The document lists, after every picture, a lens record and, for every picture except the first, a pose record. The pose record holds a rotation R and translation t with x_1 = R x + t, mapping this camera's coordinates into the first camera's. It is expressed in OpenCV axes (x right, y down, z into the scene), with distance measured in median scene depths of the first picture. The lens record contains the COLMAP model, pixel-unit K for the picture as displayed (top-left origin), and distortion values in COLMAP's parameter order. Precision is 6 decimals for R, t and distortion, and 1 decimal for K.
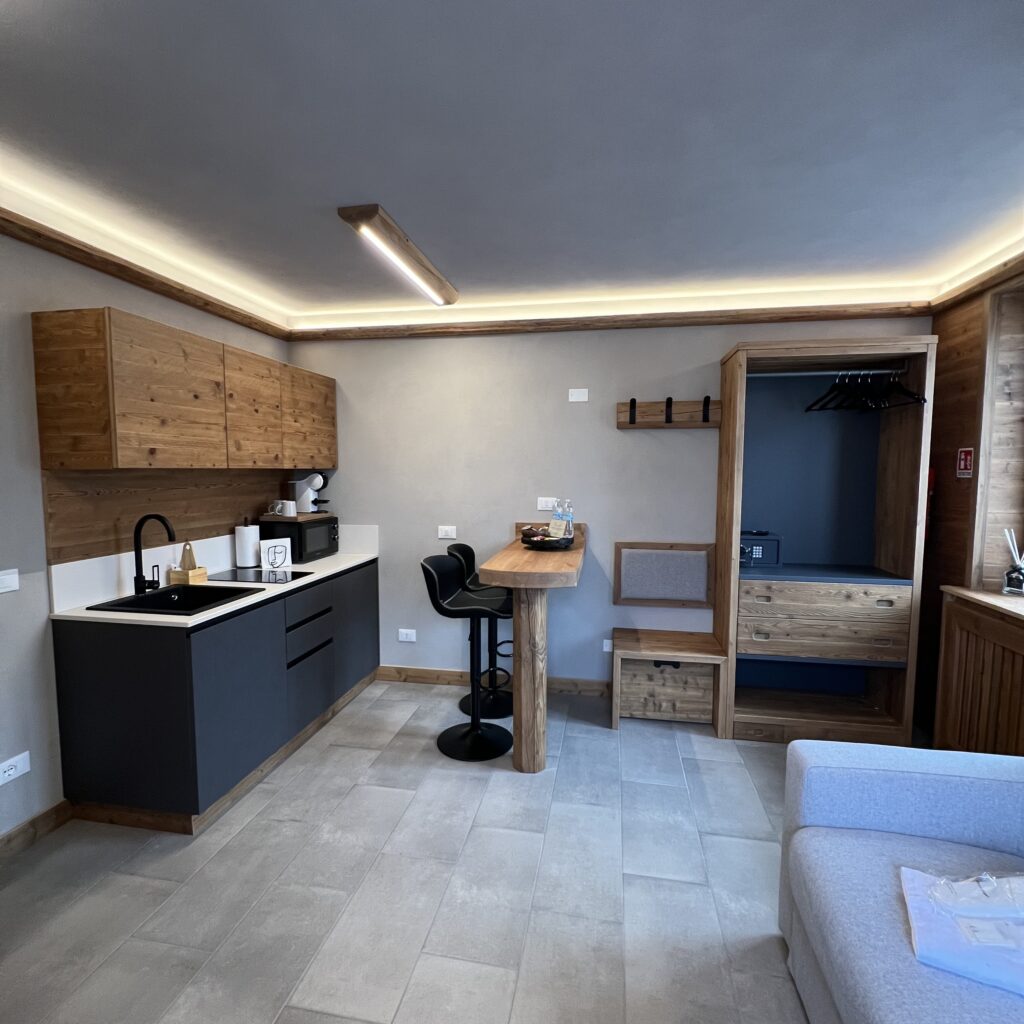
lens RADIAL K [[546.5, 0, 509.7], [0, 546.5, 510.2], [0, 0, 1]] dist [-0.002178, 0.001527]
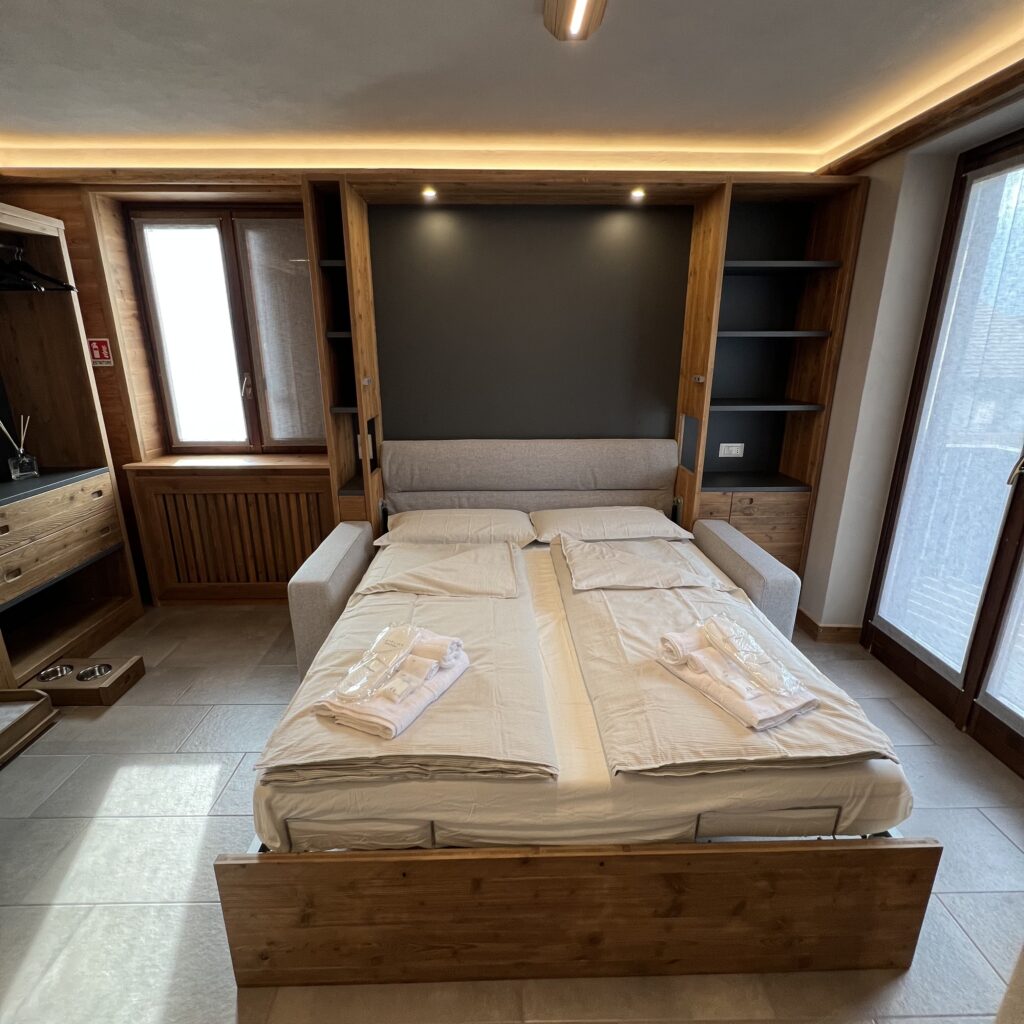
lens RADIAL K [[546.5, 0, 506.8], [0, 546.5, 510.8], [0, 0, 1]] dist [-0.002178, 0.001527]
pose [[-0.199554, -0.285092, 0.937497, -0.428848], [0.075417, 0.949434, 0.304776, -0.054497], [-0.976980, 0.131523, -0.167962, 0.404384]]
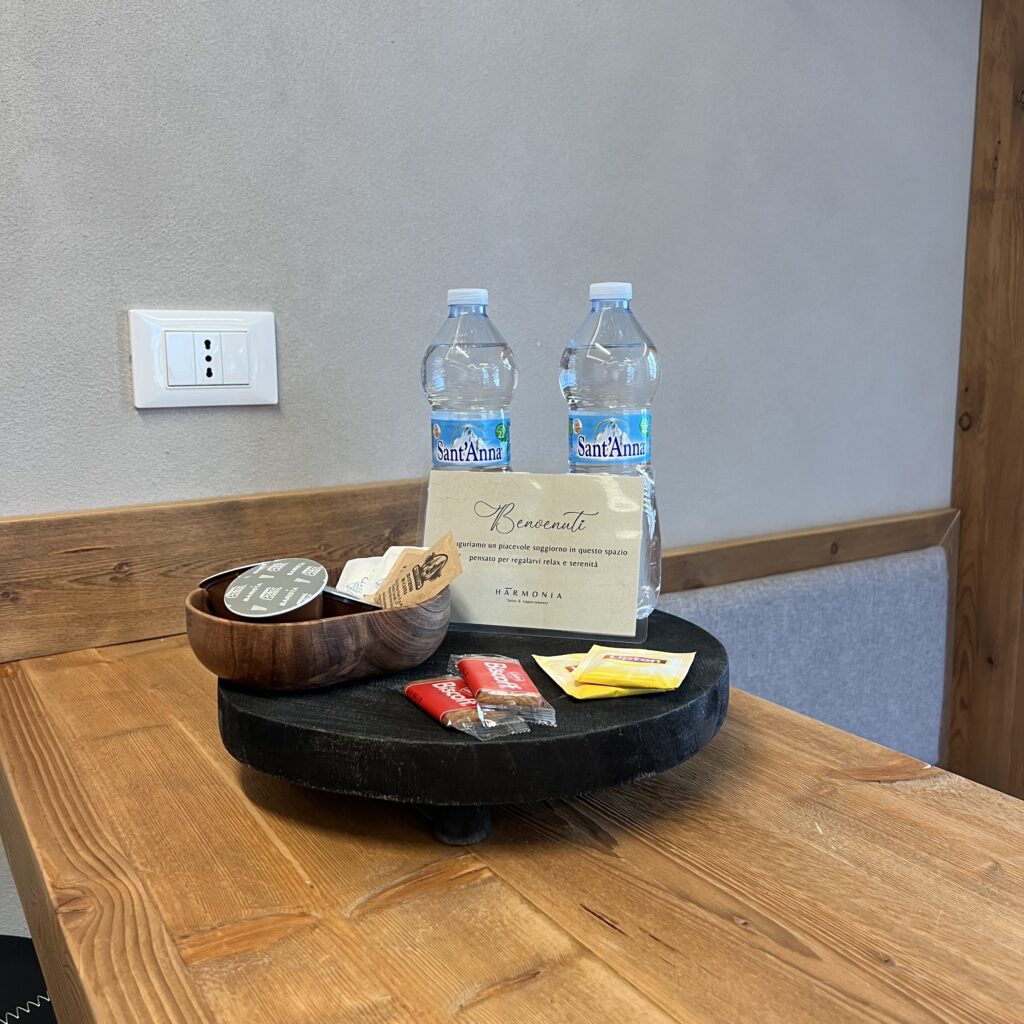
lens RADIAL K [[1028.5, 0, 520.3], [0, 1028.5, 493.2], [0, 0, 1]] dist [0.026267, 0.000000]
pose [[0.731940, -0.107327, 0.672863, -0.058454], [0.062419, 0.993926, 0.090641, 0.003435], [-0.678504, -0.024344, 0.734194, 0.925540]]
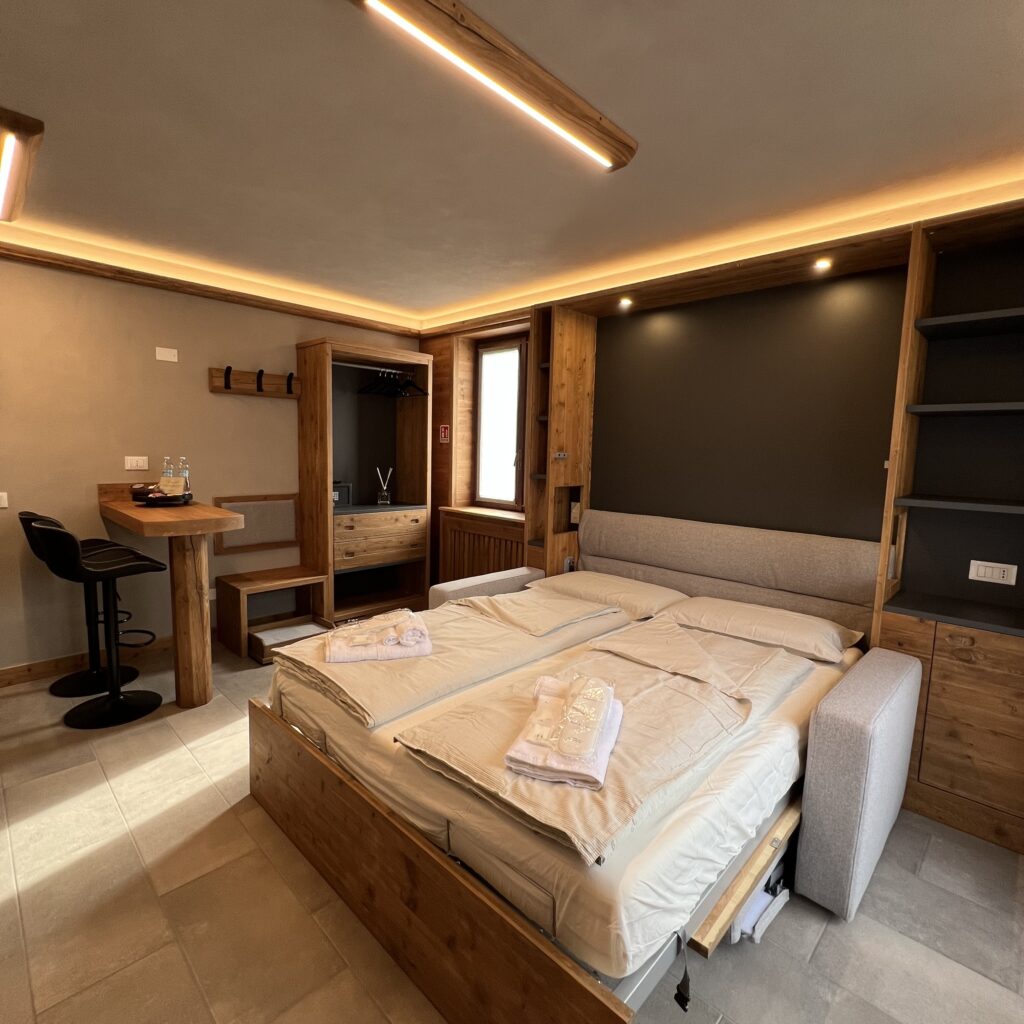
lens RADIAL K [[546.5, 0, 510.1], [0, 546.5, 510.7], [0, 0, 1]] dist [-0.002178, 0.001527]
pose [[0.557224, -0.082861, 0.826218, -0.448453], [0.038836, 0.996520, 0.073749, 0.032037], [-0.829454, -0.009007, 0.558503, -0.110755]]
